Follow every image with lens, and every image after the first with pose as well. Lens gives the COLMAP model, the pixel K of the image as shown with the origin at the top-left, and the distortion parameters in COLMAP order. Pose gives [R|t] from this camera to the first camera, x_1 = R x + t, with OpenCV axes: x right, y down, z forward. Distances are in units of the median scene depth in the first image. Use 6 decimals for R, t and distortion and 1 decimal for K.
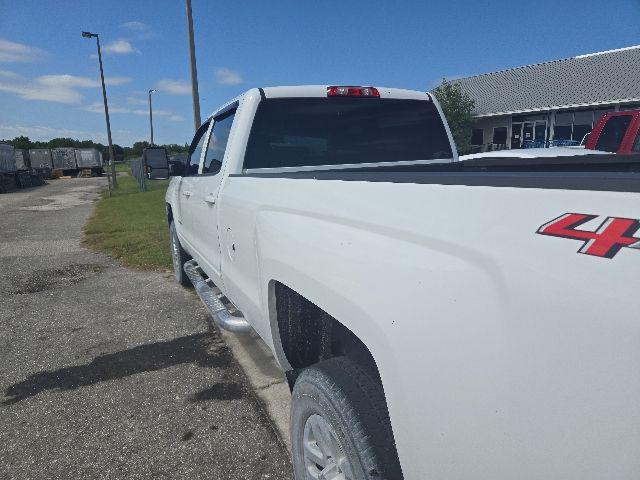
lens RADIAL K [[436.9, 0, 320.0], [0, 436.9, 240.0], [0, 0, 1]] dist [0.057632, -0.046818]
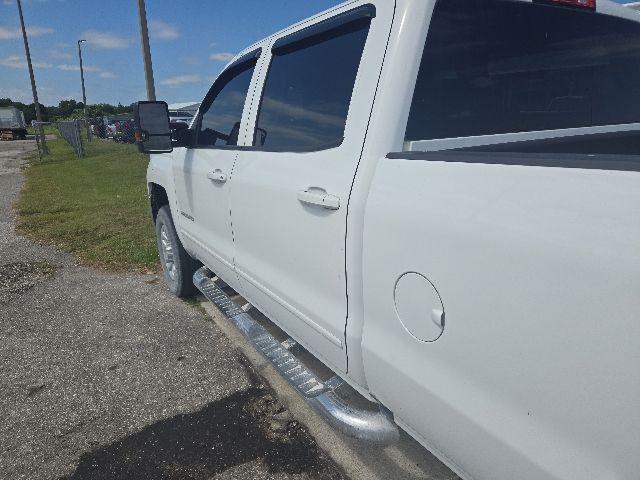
lens RADIAL K [[439.3, 0, 316.1], [0, 439.3, 237.1], [0, 0, 1]] dist [0.087642, -0.080179]
pose [[0.993754, -0.021607, 0.109483, -0.123093], [0.013786, 0.997331, 0.071696, -0.033394], [-0.110740, -0.069738, 0.991400, 0.187530]]
